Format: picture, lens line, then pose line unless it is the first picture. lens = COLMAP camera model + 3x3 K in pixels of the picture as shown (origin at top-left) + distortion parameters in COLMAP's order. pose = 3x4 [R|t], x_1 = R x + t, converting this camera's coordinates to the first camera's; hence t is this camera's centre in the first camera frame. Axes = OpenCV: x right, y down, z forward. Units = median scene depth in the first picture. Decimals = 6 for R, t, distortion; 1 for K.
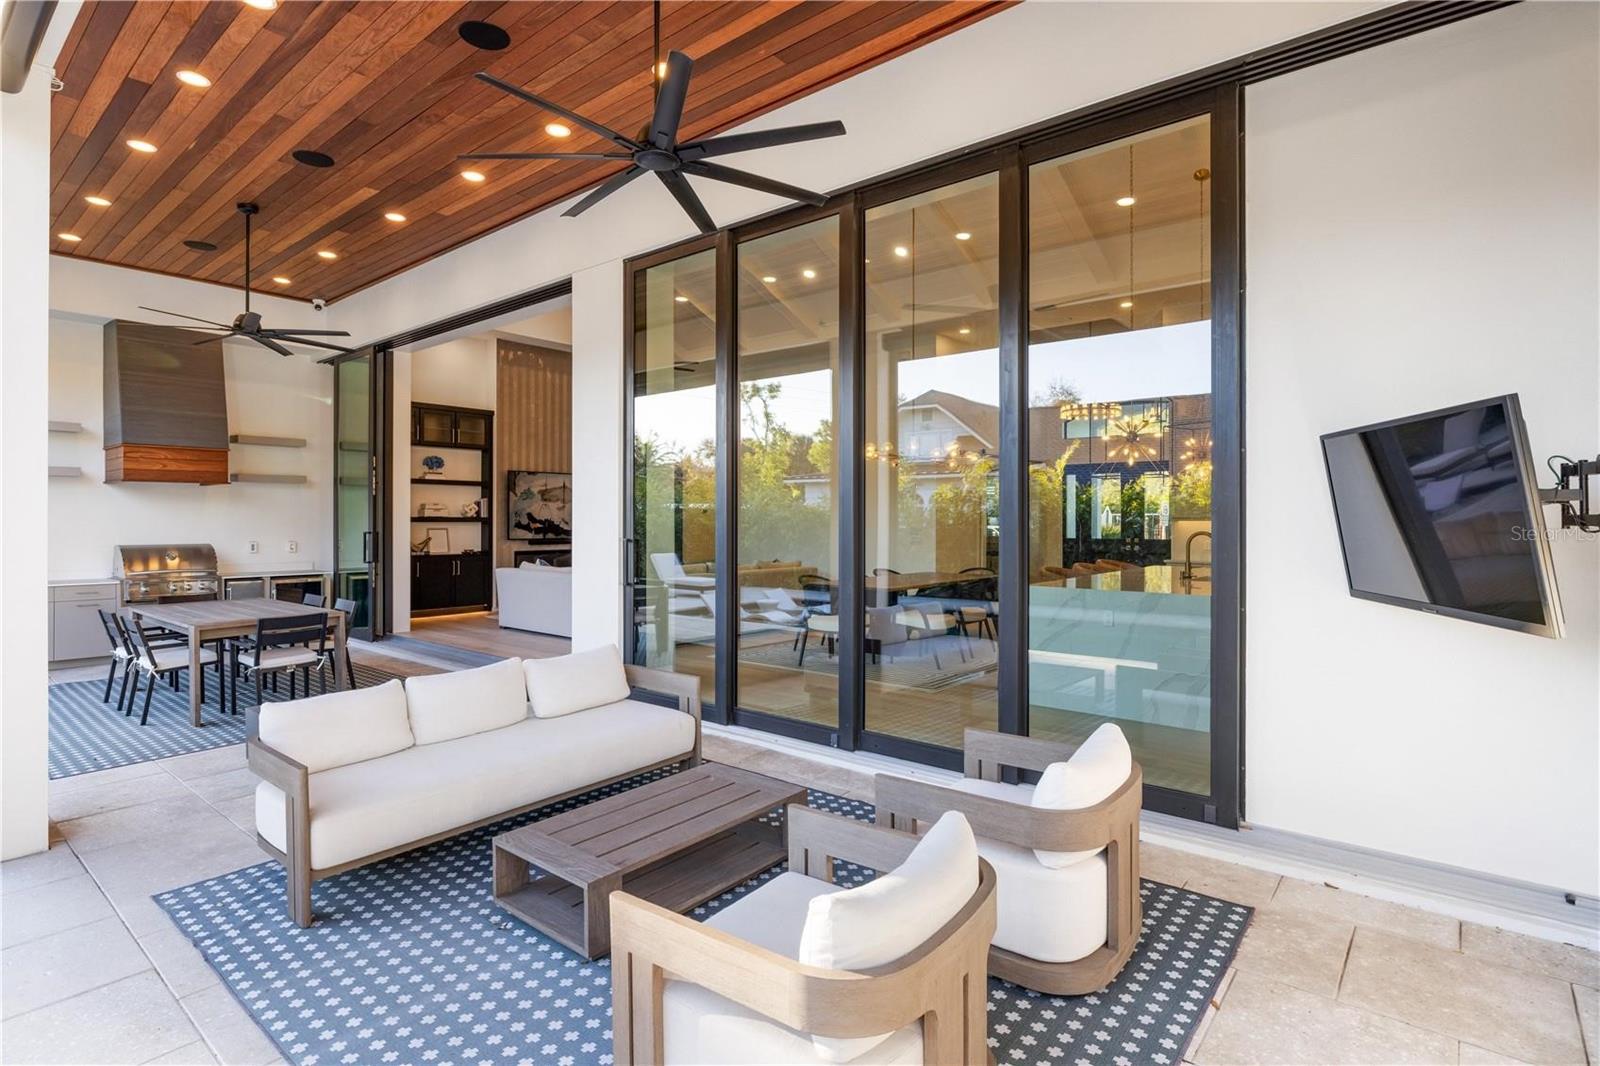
lens RADIAL K [[800.3, 0, 801.7], [0, 800.3, 519.5], [0, 0, 1]] dist [0.013813, 0.000197]
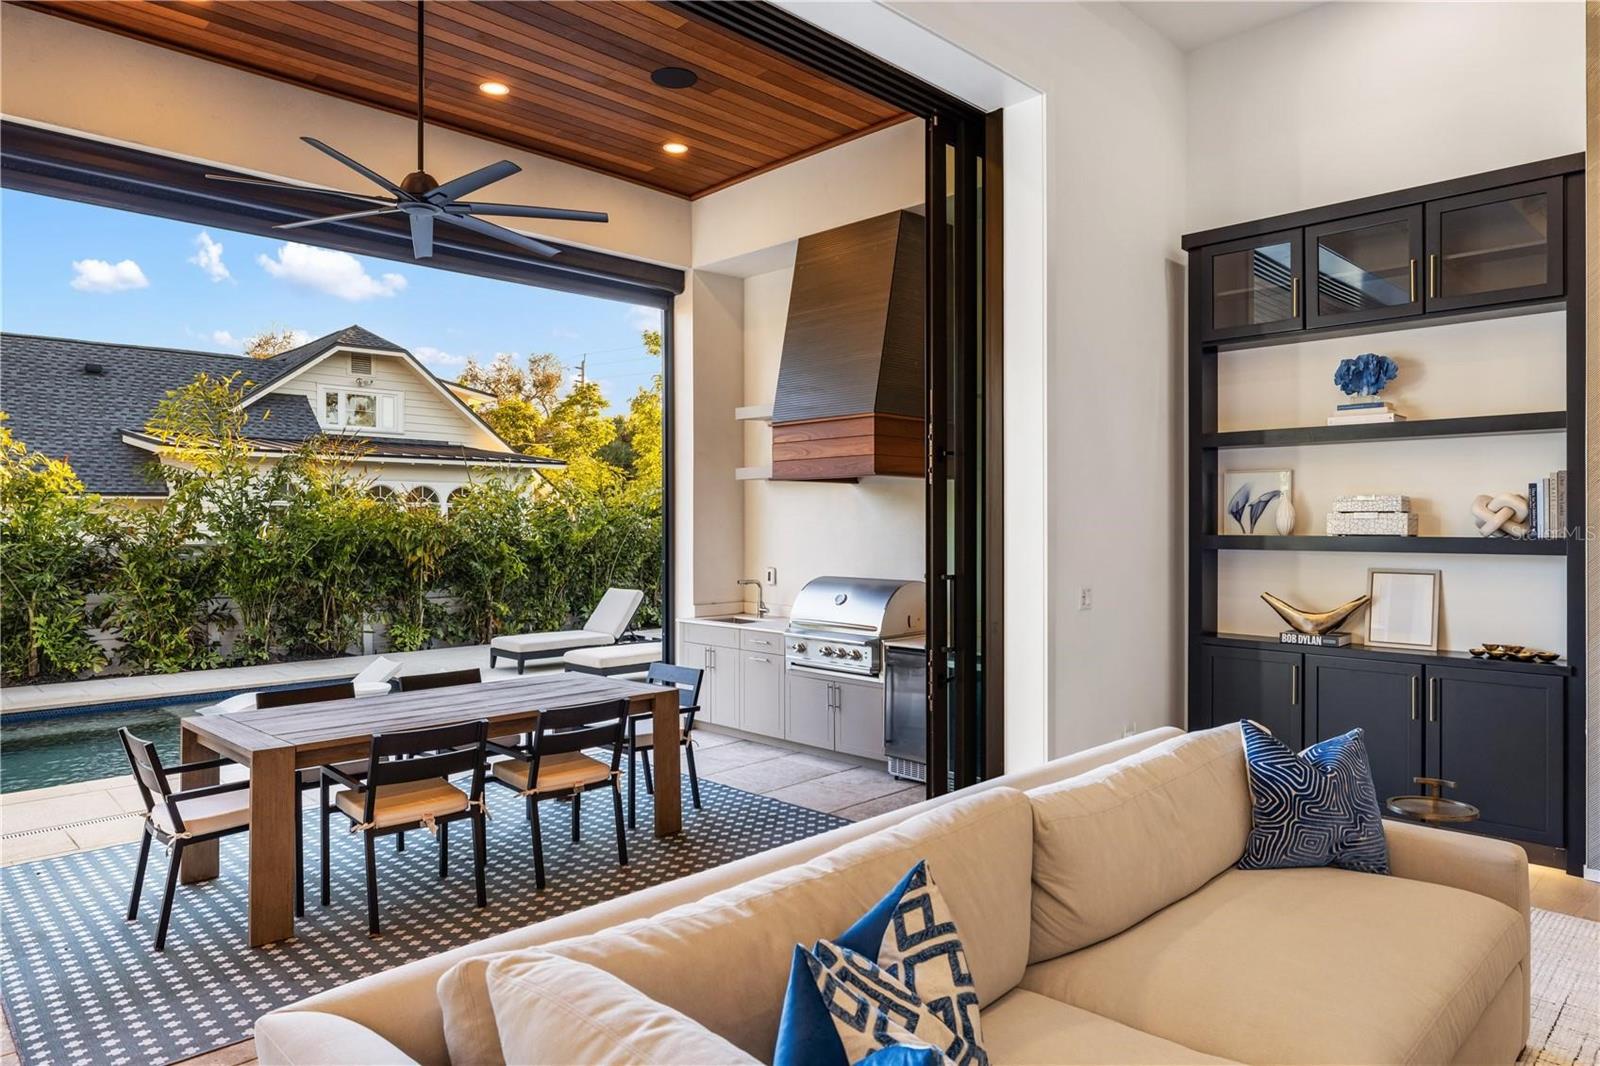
lens RADIAL K [[1013.5, 0, 810.0], [0, 1013.5, 527.6], [0, 0, 1]] dist [0.000055, 0.000747]
pose [[-0.093273, 0.007320, -0.995614, -0.013459], [0.006675, 0.999955, 0.006726, -0.010741], [0.995618, -0.006018, -0.093317, 0.770350]]
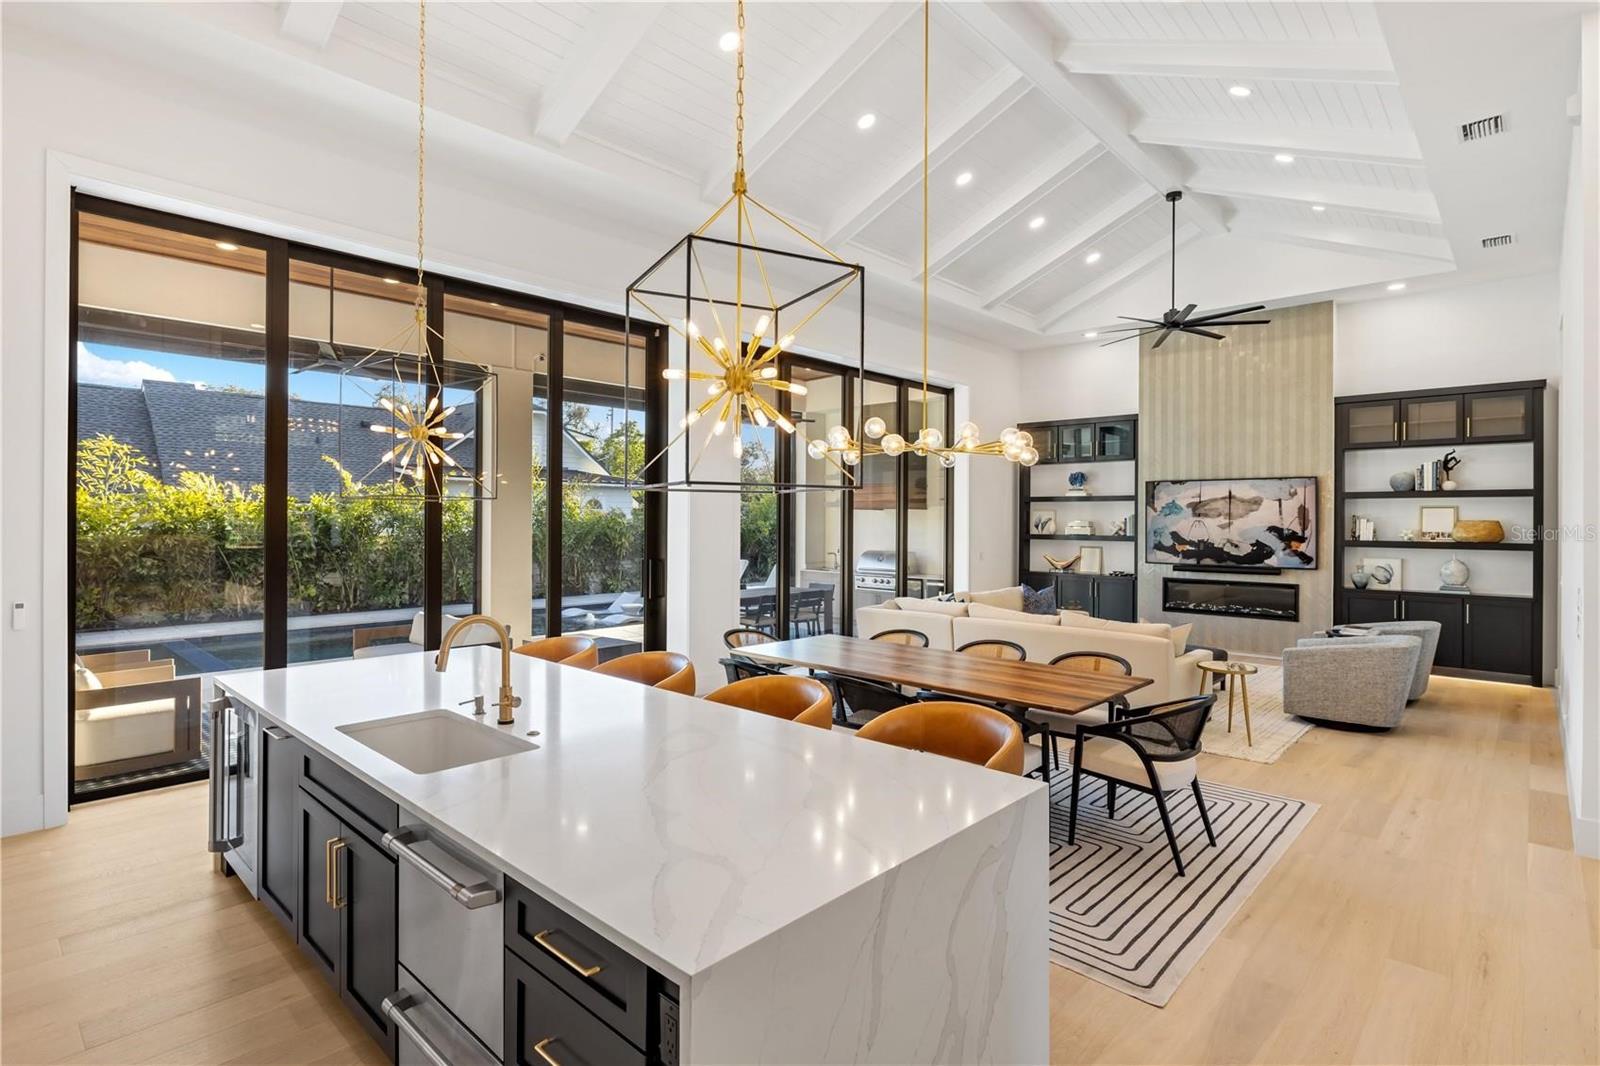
lens RADIAL K [[778.3, 0, 799.3], [0, 778.3, 517.7], [0, 0, 1]] dist [-0.002180, 0.000540]
pose [[-0.051707, 0.000271, -0.998662, 0.477014], [0.000381, 1.000000, 0.000251, -0.023315], [0.998662, -0.000367, -0.051707, 0.678828]]
